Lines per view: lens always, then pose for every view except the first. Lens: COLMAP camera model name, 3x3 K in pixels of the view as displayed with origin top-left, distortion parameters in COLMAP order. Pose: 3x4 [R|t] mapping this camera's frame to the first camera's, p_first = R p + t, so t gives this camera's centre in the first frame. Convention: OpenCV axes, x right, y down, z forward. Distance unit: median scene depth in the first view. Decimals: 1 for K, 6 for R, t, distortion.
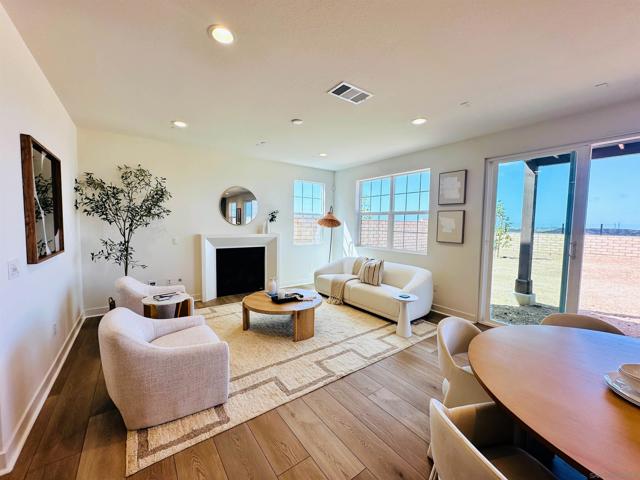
lens RADIAL K [[254.6, 0, 320.0], [0, 254.6, 240.0], [0, 0, 1]] dist [-0.000644, 0.000115]
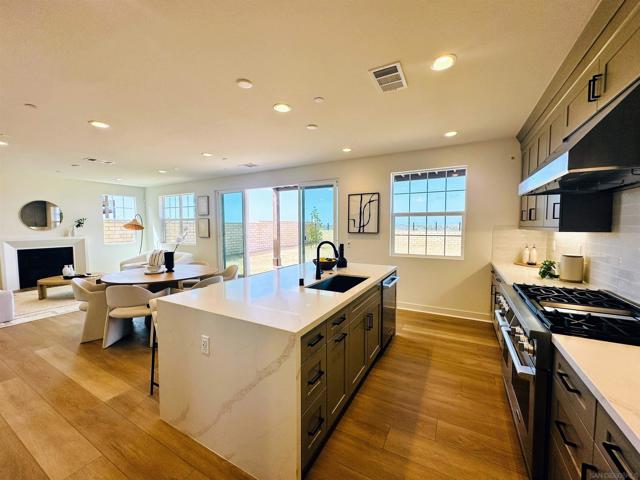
lens RADIAL K [[254.6, 0, 320.0], [0, 254.6, 240.0], [0, 0, 1]] dist [-0.000644, 0.000115]
pose [[0.908115, -0.044950, 0.416300, 0.570213], [0.046530, 0.998897, 0.006355, 0.062497], [-0.416127, 0.013599, 0.909205, -1.018397]]
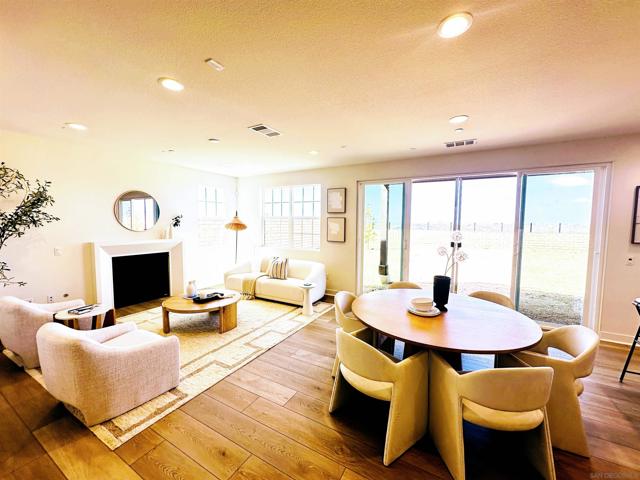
lens RADIAL K [[254.6, 0, 320.0], [0, 254.6, 240.0], [0, 0, 1]] dist [-0.000644, 0.000115]
pose [[0.911403, -0.036165, 0.409923, -0.127893], [0.032690, 0.999346, 0.015486, -0.023851], [-0.410215, -0.000713, 0.911989, -0.204076]]
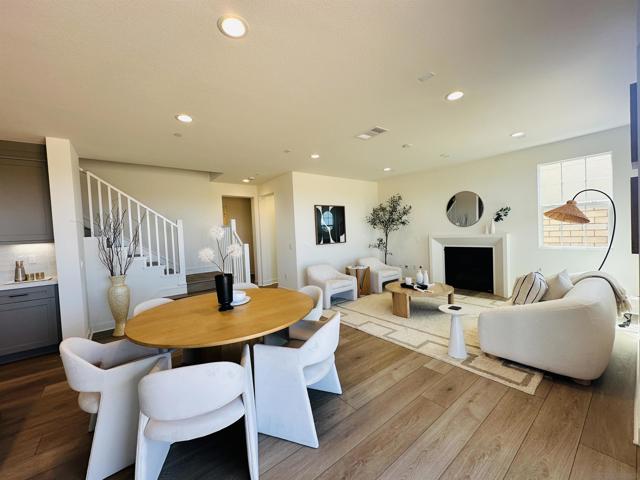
lens RADIAL K [[254.6, 0, 320.0], [0, 254.6, 240.0], [0, 0, 1]] dist [-0.000644, 0.000115]
pose [[0.028665, 0.012545, -0.999510, 1.062967], [-0.019743, 0.999733, 0.011982, -0.001264], [0.999394, 0.019389, 0.028905, 0.490988]]
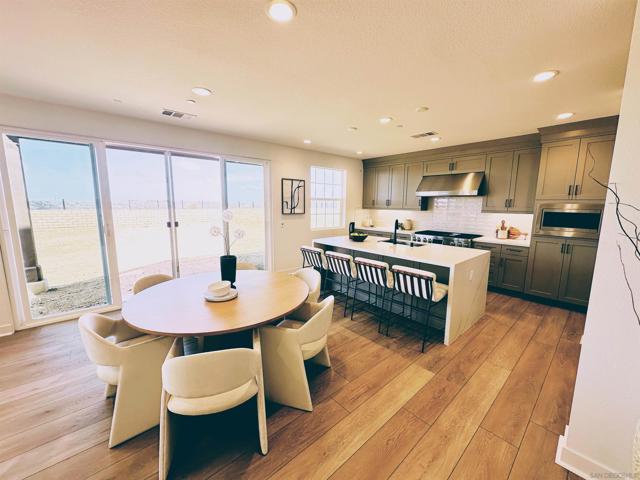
lens RADIAL K [[254.6, 0, 320.0], [0, 254.6, 240.0], [0, 0, 1]] dist [-0.000644, 0.000115]
pose [[-0.088267, -0.161336, 0.982944, -0.236963], [0.053323, 0.984616, 0.166398, -0.048287], [-0.994669, 0.067101, -0.078306, 0.083662]]
